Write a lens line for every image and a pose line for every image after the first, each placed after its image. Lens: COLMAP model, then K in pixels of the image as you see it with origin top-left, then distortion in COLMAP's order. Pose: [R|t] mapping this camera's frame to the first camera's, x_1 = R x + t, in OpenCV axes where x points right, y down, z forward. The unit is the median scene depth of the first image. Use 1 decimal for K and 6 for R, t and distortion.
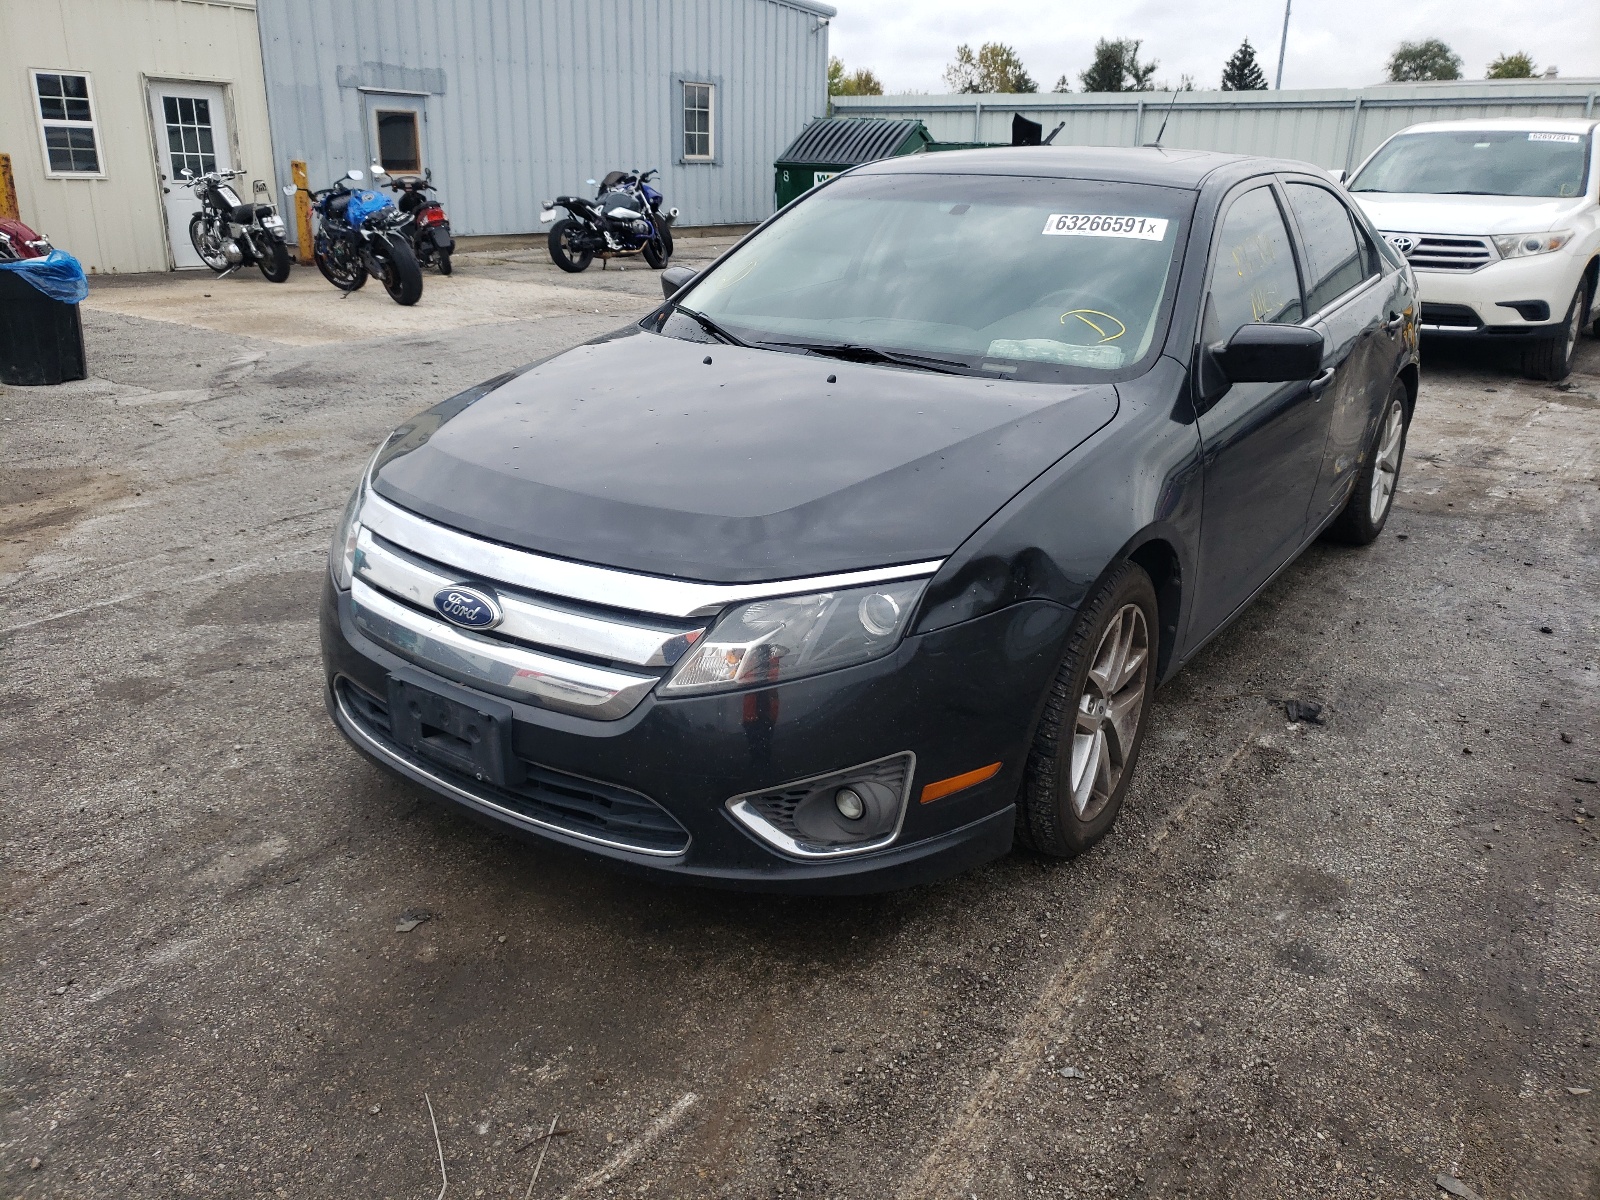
lens RADIAL K [[1232.7, 0, 794.4], [0, 1232.7, 598.9], [0, 0, 1]] dist [0.021929, -0.000989]
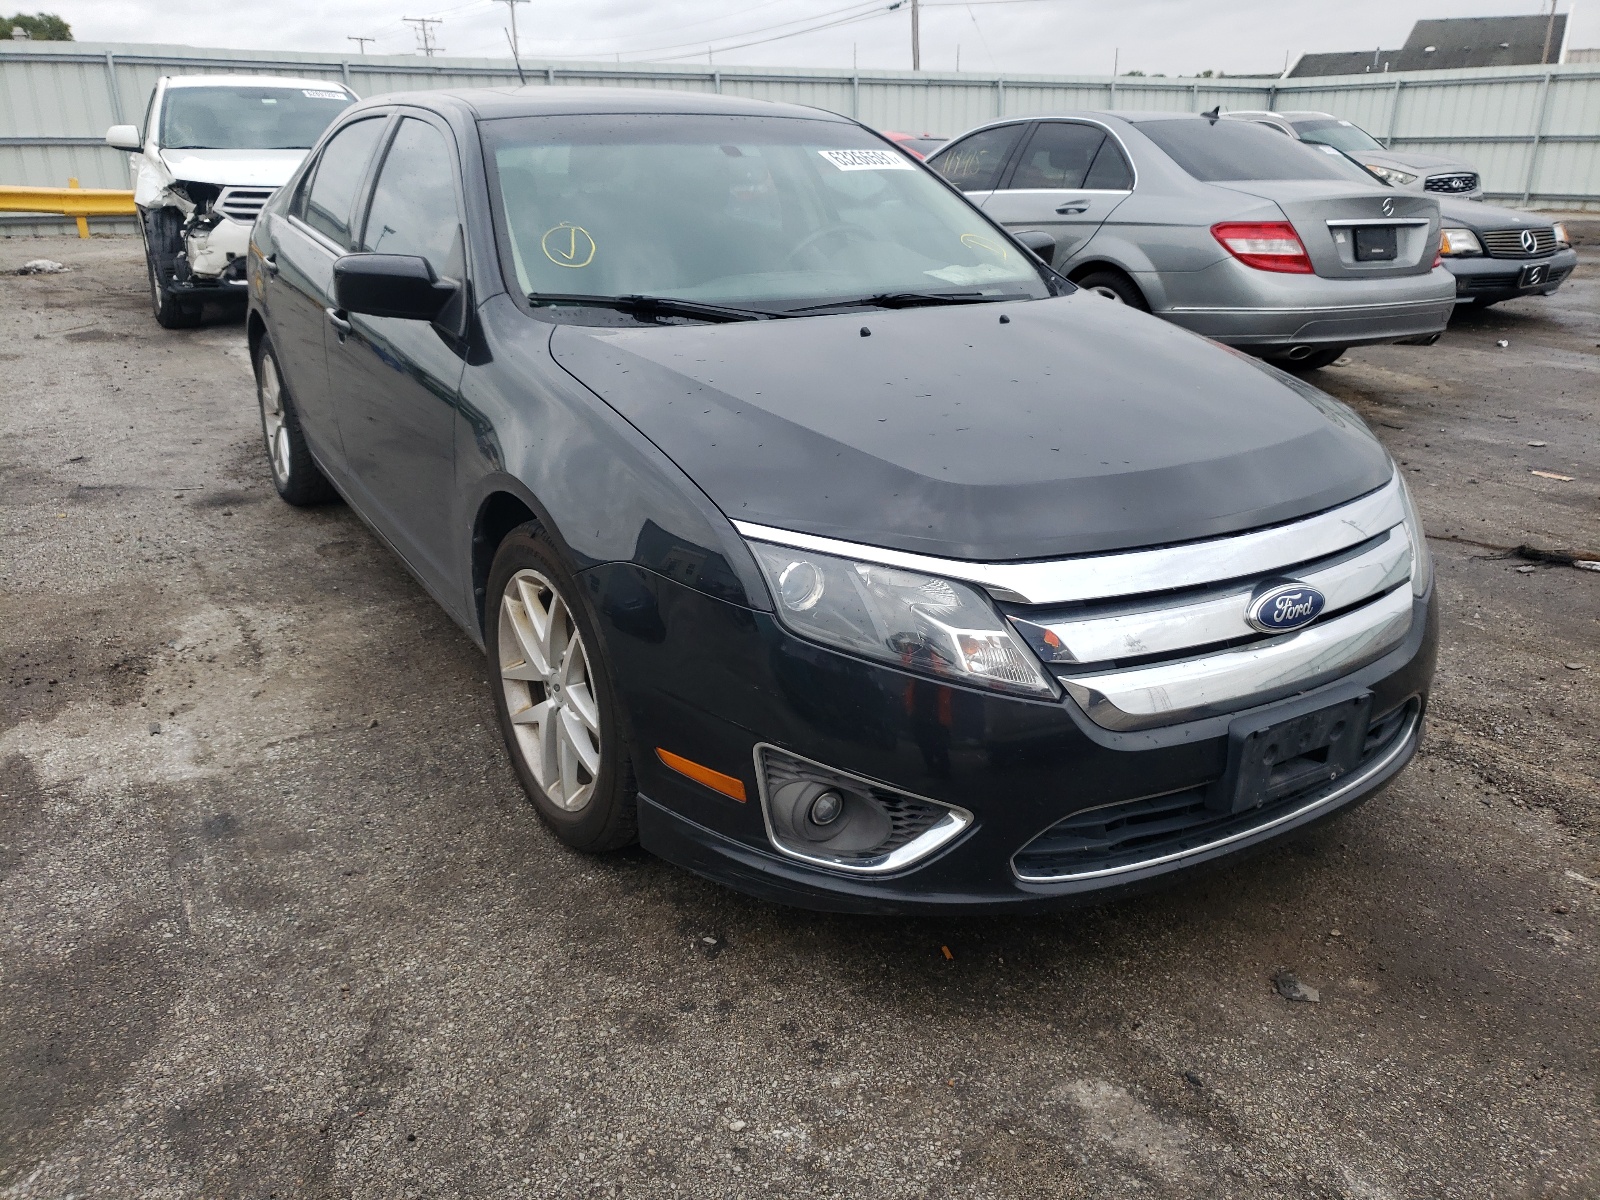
lens RADIAL K [[1232.7, 0, 806.8], [0, 1232.7, 603.9], [0, 0, 1]] dist [0.021929, -0.000989]
pose [[0.388723, -0.341967, 0.855543, -0.870118], [0.317585, 0.921394, 0.223991, -0.226511], [-0.864890, 0.184637, 0.466771, 0.684230]]
